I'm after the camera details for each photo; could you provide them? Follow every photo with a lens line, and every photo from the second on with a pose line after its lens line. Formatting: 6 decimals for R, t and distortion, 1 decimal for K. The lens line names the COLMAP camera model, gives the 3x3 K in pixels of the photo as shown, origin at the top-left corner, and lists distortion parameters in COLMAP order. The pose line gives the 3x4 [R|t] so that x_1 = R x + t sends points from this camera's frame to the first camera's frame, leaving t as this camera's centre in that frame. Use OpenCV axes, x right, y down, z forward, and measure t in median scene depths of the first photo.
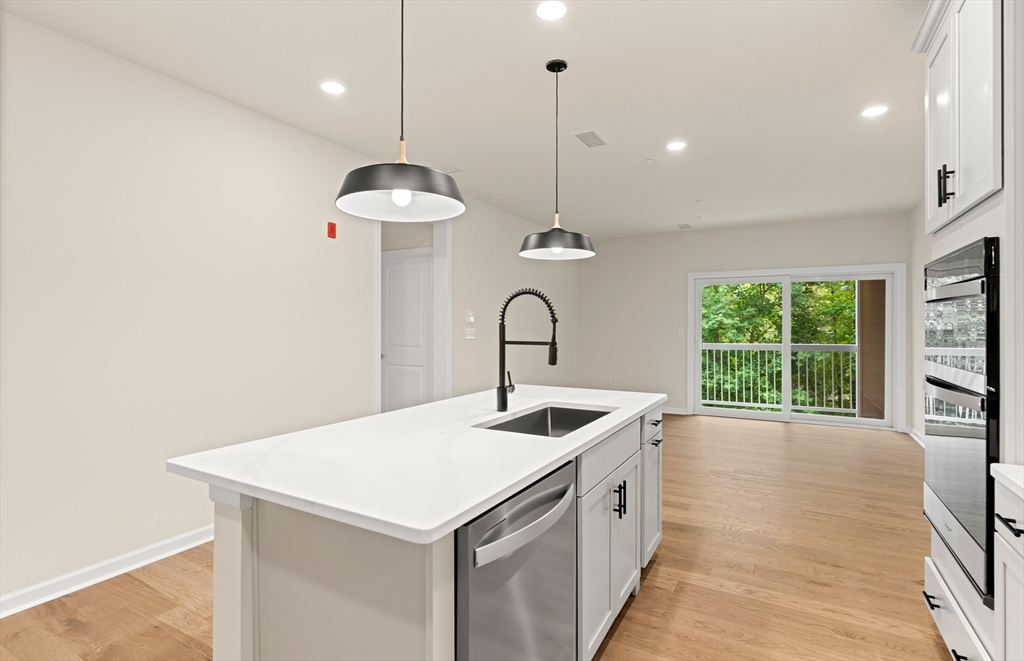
lens RADIAL K [[494.1, 0, 511.1], [0, 494.1, 325.1], [0, 0, 1]] dist [-0.000126, 0.000023]
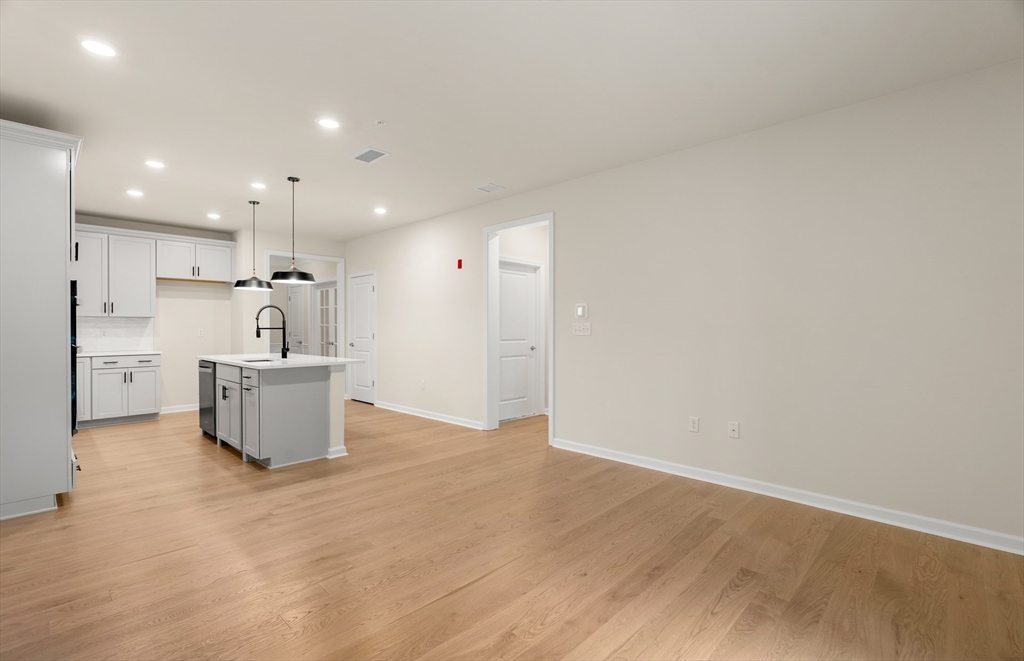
lens RADIAL K [[467.9, 0, 510.1], [0, 467.9, 329.4], [0, 0, 1]] dist [-0.007661, 0.001050]
pose [[-0.251849, 0.003804, -0.967759, 1.204097], [0.001609, 0.999993, 0.003512, 0.022698], [0.967765, -0.000673, -0.251854, 1.701193]]
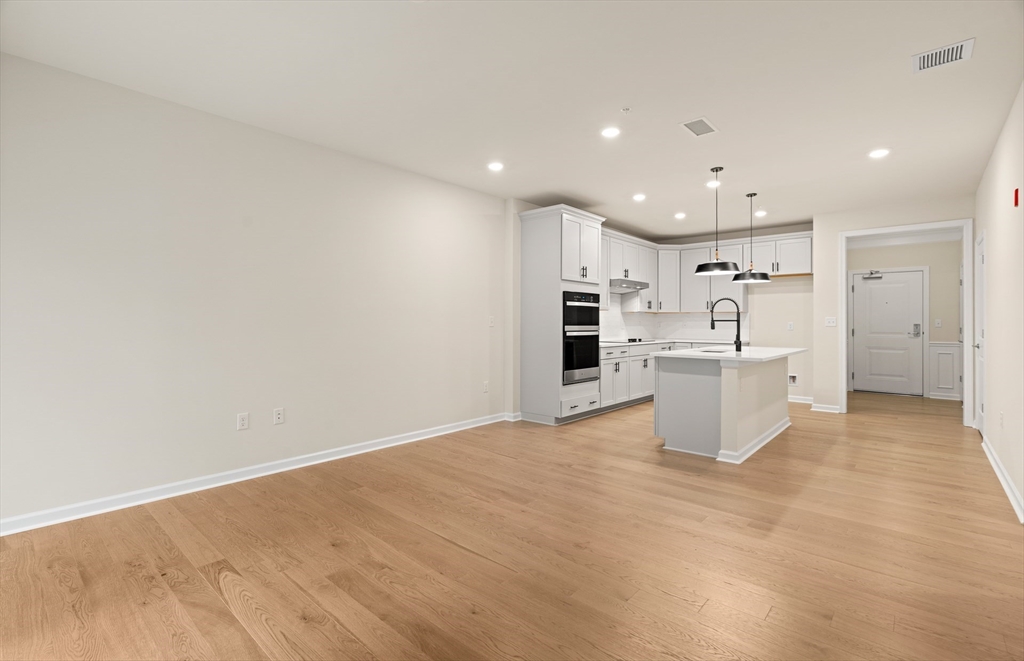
lens RADIAL K [[467.9, 0, 508.1], [0, 467.9, 321.8], [0, 0, 1]] dist [-0.007661, 0.001050]
pose [[-0.976219, -0.002861, 0.216767, 0.361770], [-0.003449, 0.999991, -0.002338, 0.032431], [-0.216759, -0.003030, -0.976221, 2.175265]]
